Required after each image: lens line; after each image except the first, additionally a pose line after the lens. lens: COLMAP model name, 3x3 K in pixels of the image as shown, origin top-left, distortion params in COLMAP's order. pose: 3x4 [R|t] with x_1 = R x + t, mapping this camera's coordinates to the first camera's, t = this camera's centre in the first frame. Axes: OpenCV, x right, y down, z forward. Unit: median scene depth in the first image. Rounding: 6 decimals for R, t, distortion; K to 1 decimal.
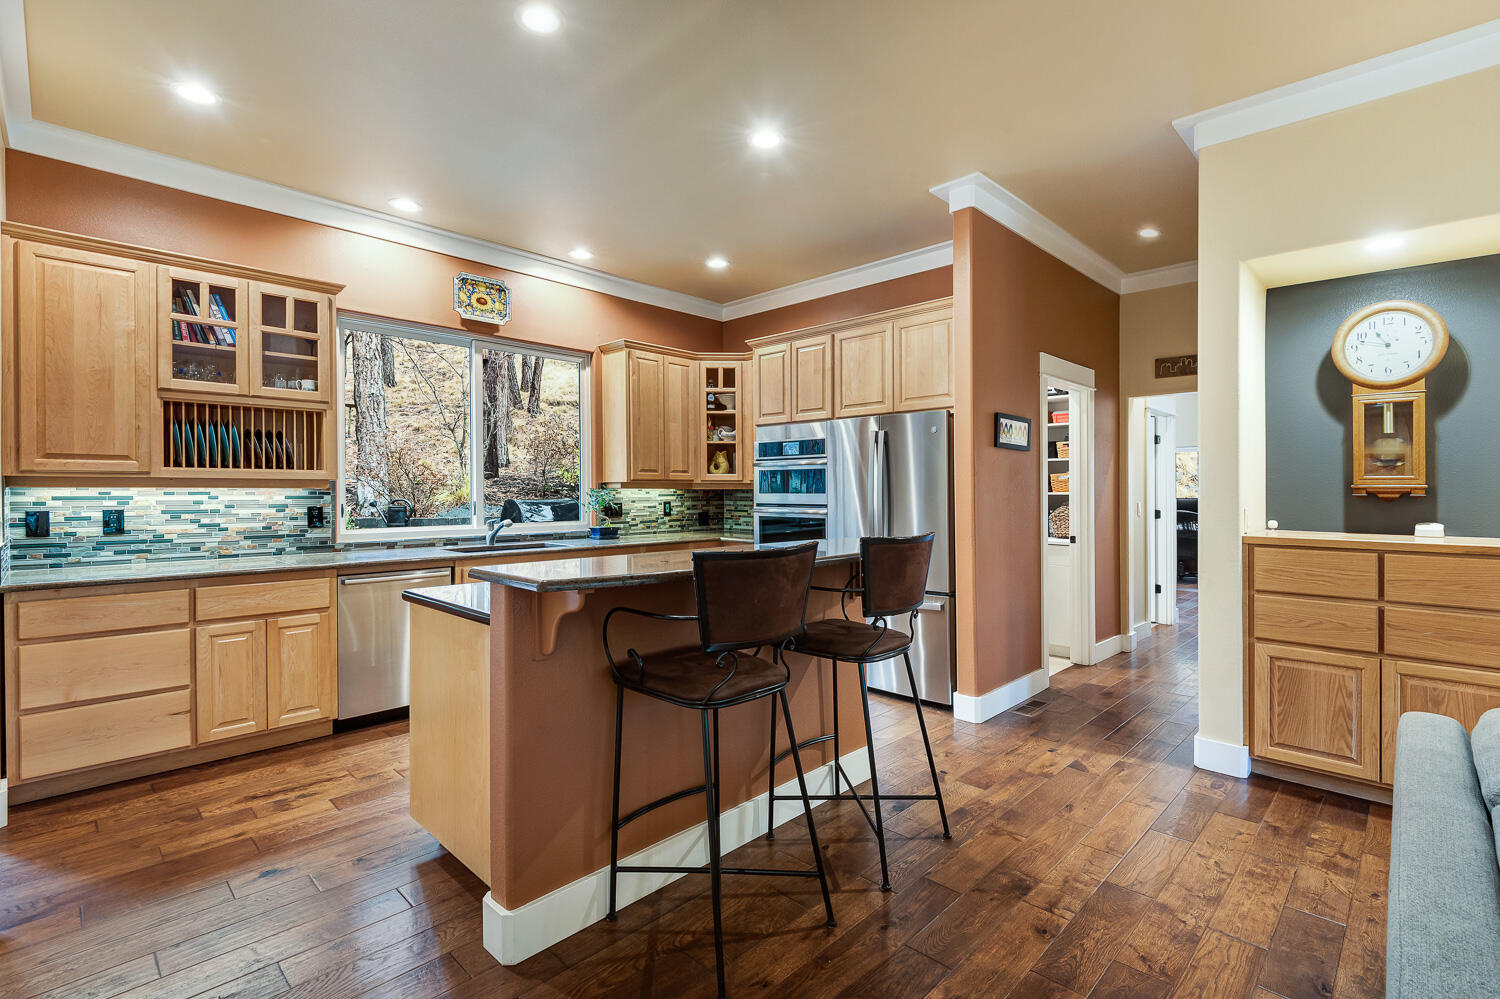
lens RADIAL K [[696.5, 0, 765.0], [0, 696.5, 487.2], [0, 0, 1]] dist [0.018634, -0.003651]
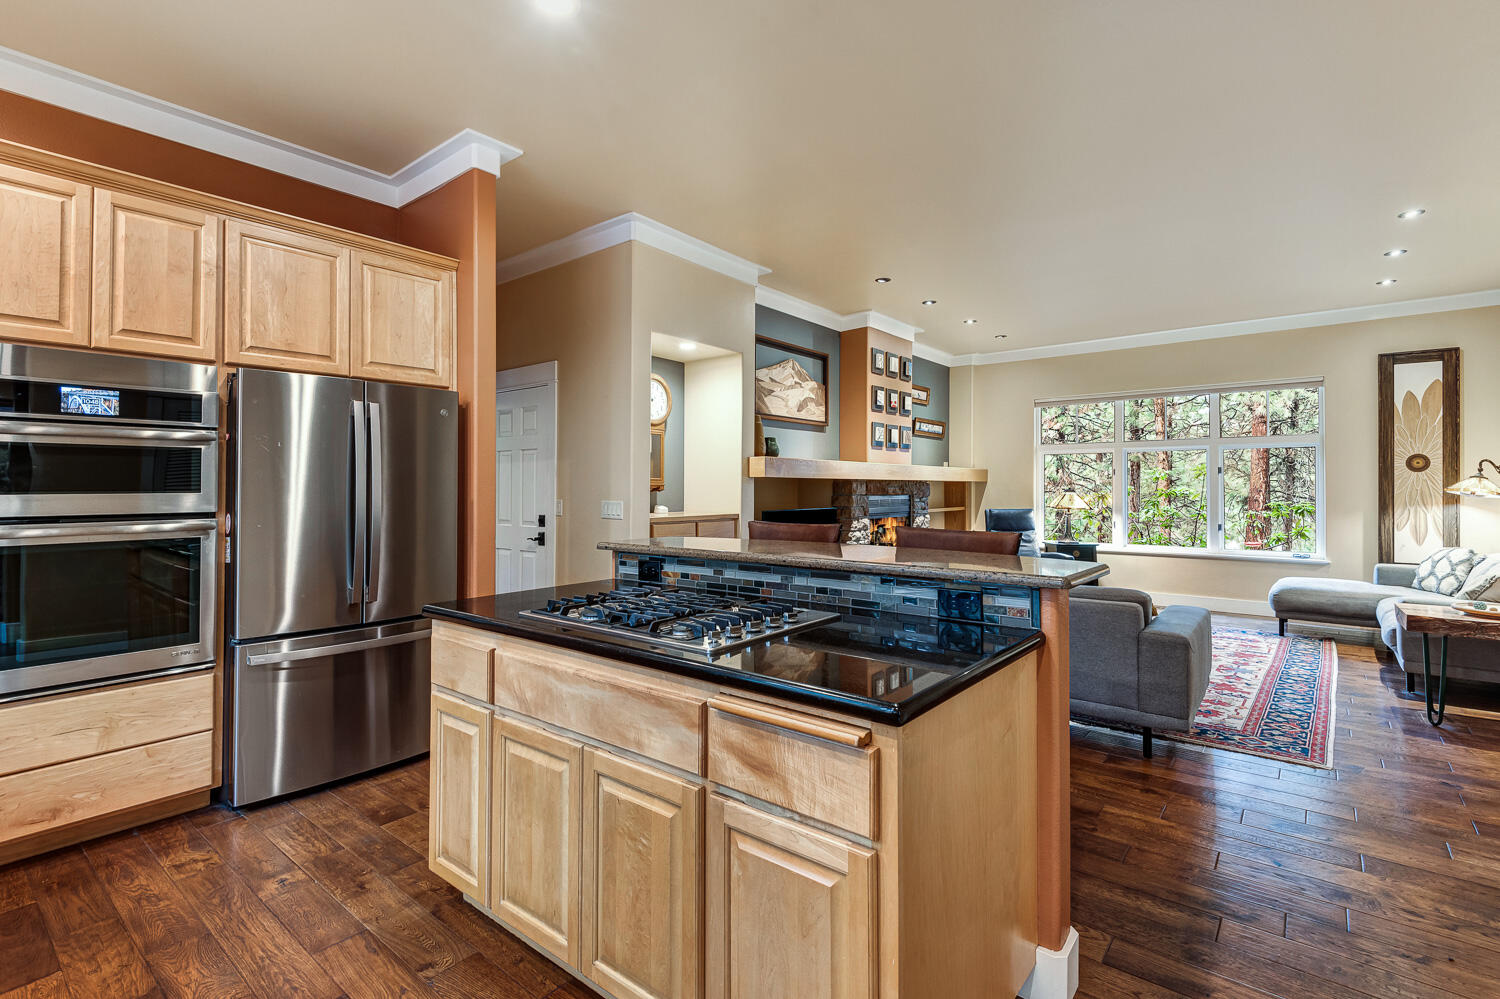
lens RADIAL K [[696.5, 0, 752.0], [0, 696.5, 473.7], [0, 0, 1]] dist [0.018634, -0.003651]
pose [[-0.095367, 0.017953, 0.995280, -0.679504], [-0.005108, 0.999815, -0.018524, 0.002575], [-0.995429, -0.006851, -0.095258, 0.800427]]
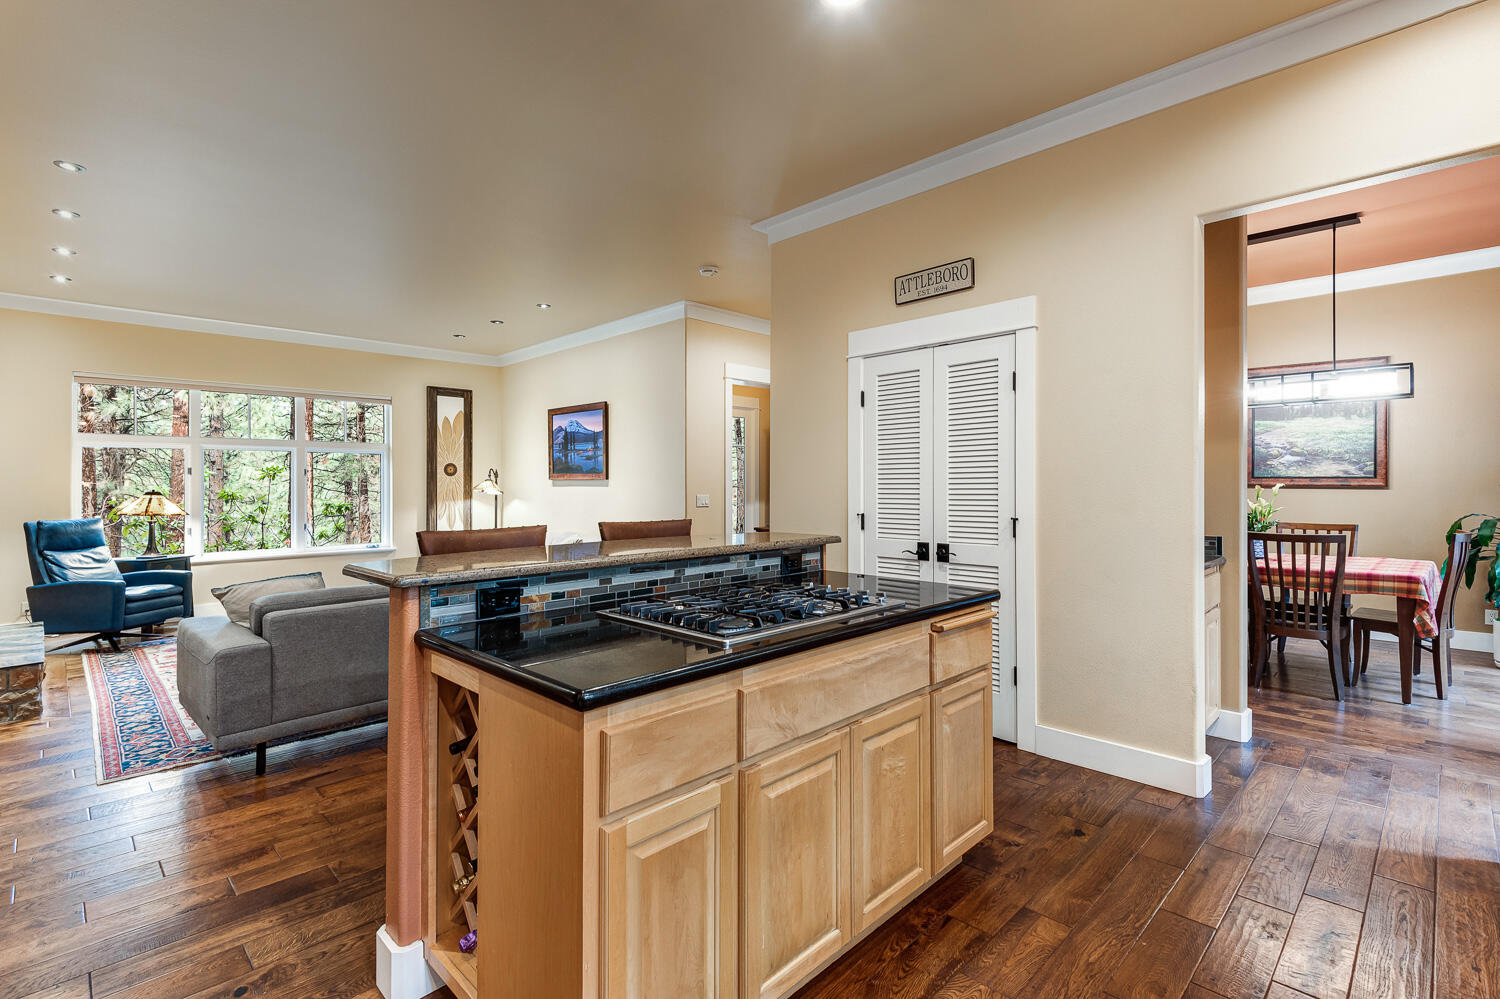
lens RADIAL K [[696.5, 0, 748.0], [0, 696.5, 489.4], [0, 0, 1]] dist [0.018634, -0.003651]
pose [[-0.999959, 0.004835, 0.007670, -0.143910], [0.004833, 0.999988, -0.000312, 0.007554], [-0.007671, -0.000275, -0.999971, 1.350912]]
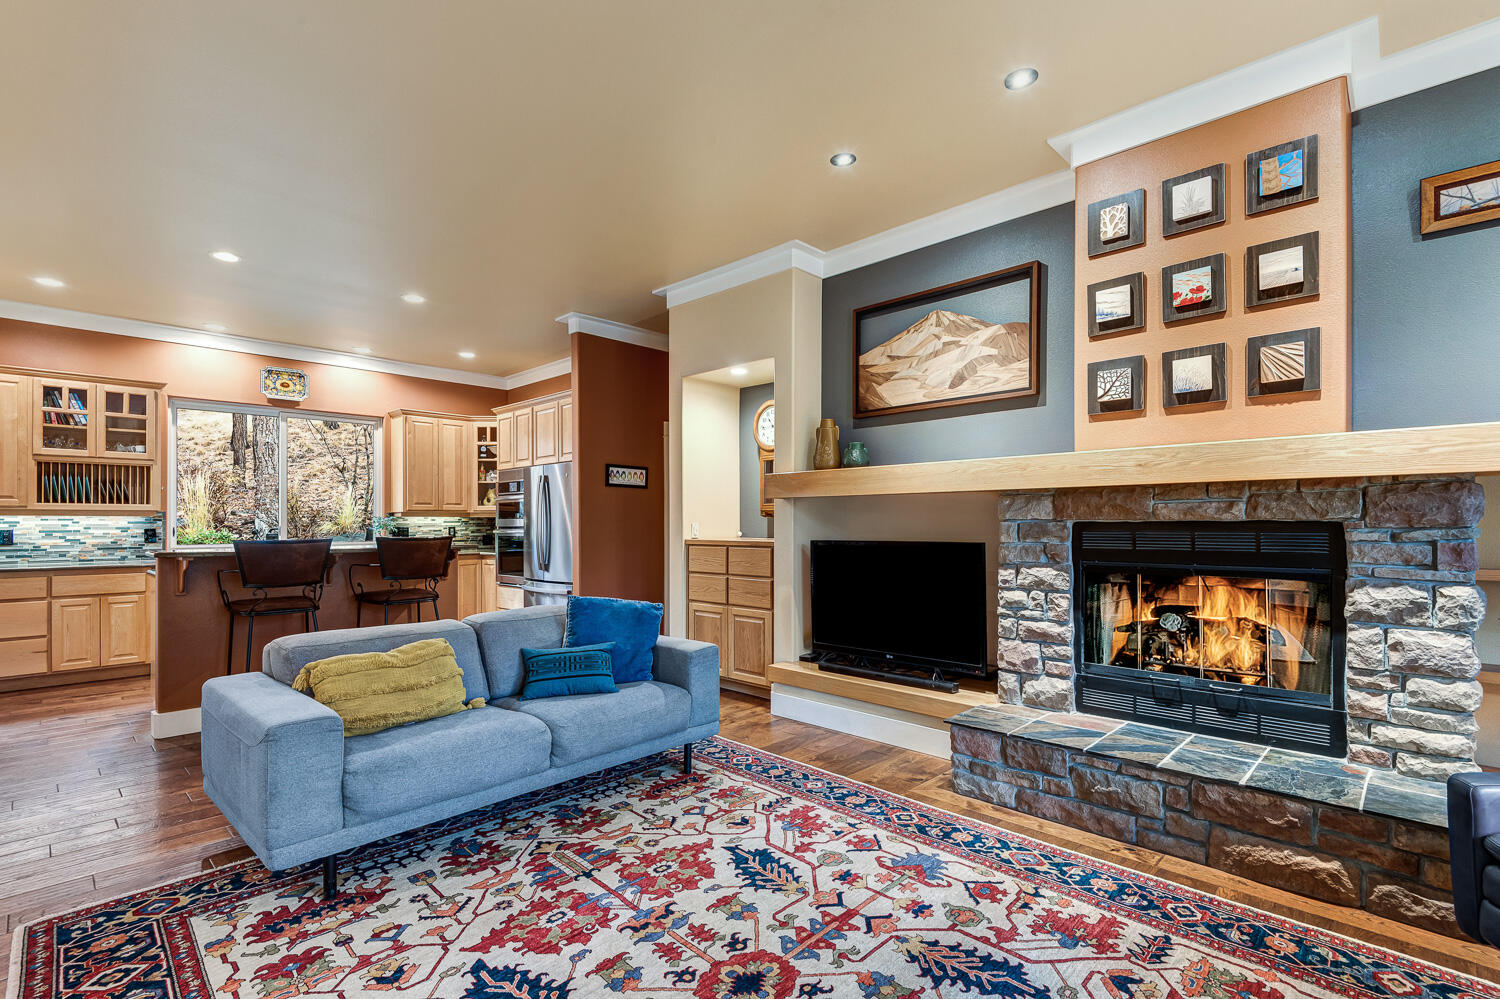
lens RADIAL K [[696.5, 0, 748.4], [0, 696.5, 510.0], [0, 0, 1]] dist [0.018634, -0.003651]
pose [[0.999978, -0.006690, 0.000026, 0.698248], [0.006690, 0.999871, -0.014621, 0.020182], [0.000071, 0.014621, 0.999893, -0.554772]]
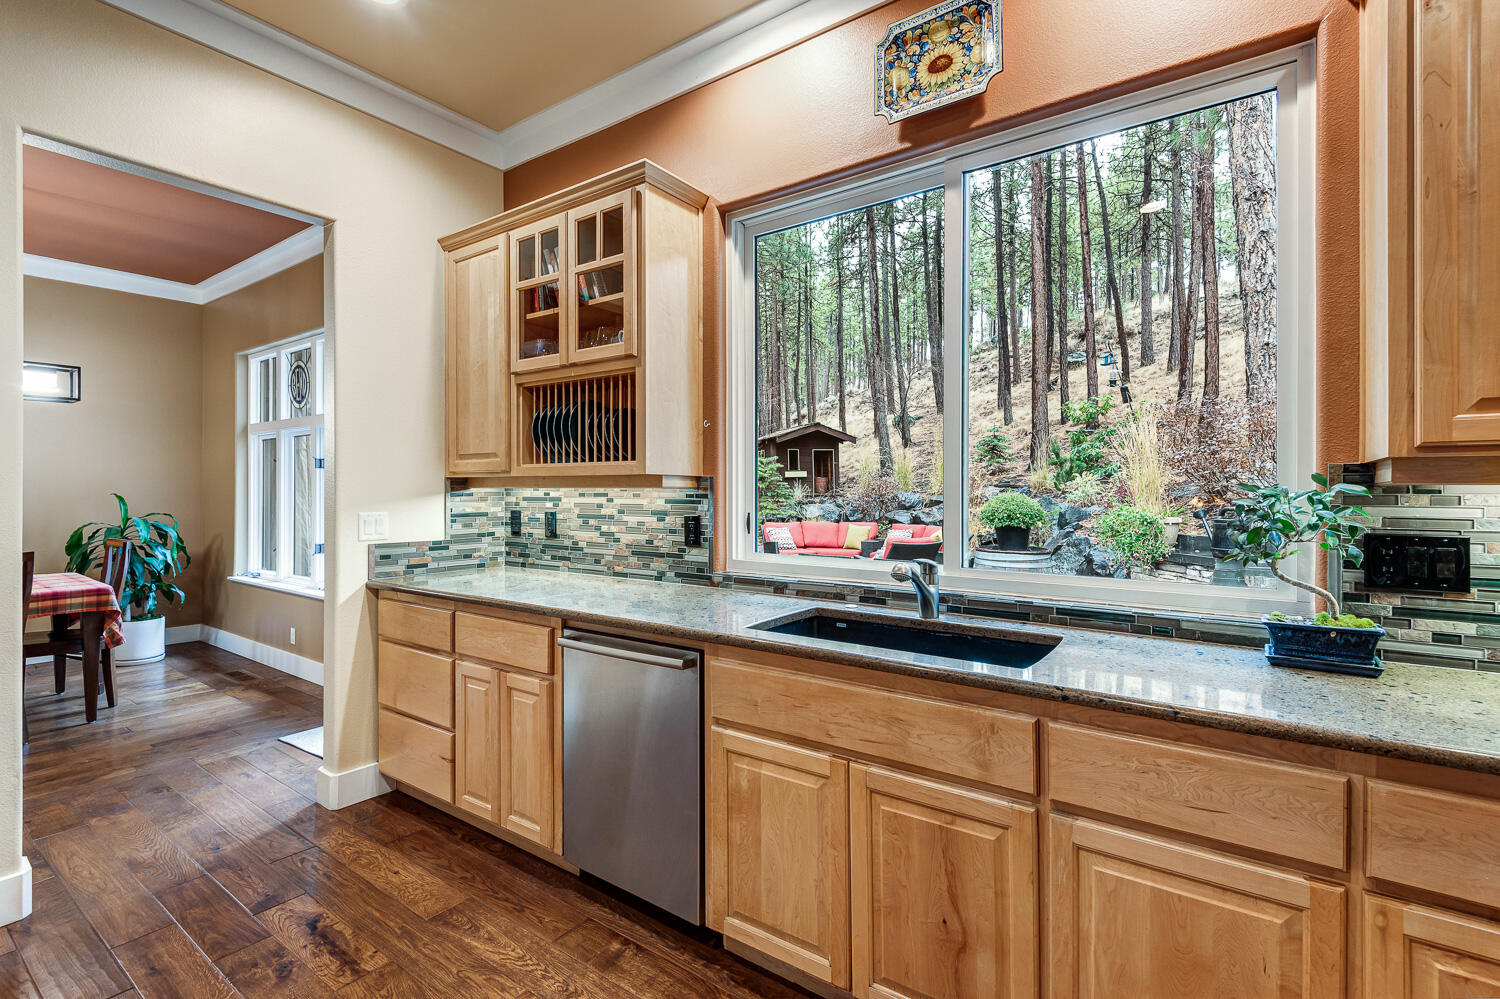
lens RADIAL K [[696.5, 0, 748.9], [0, 696.5, 493.0], [0, 0, 1]] dist [0.018634, -0.003651]
pose [[0.125551, 0.004538, -0.992077, 0.029121], [0.006577, 0.999964, 0.005407, 0.003385], [0.992065, -0.007204, 0.125516, 1.064882]]
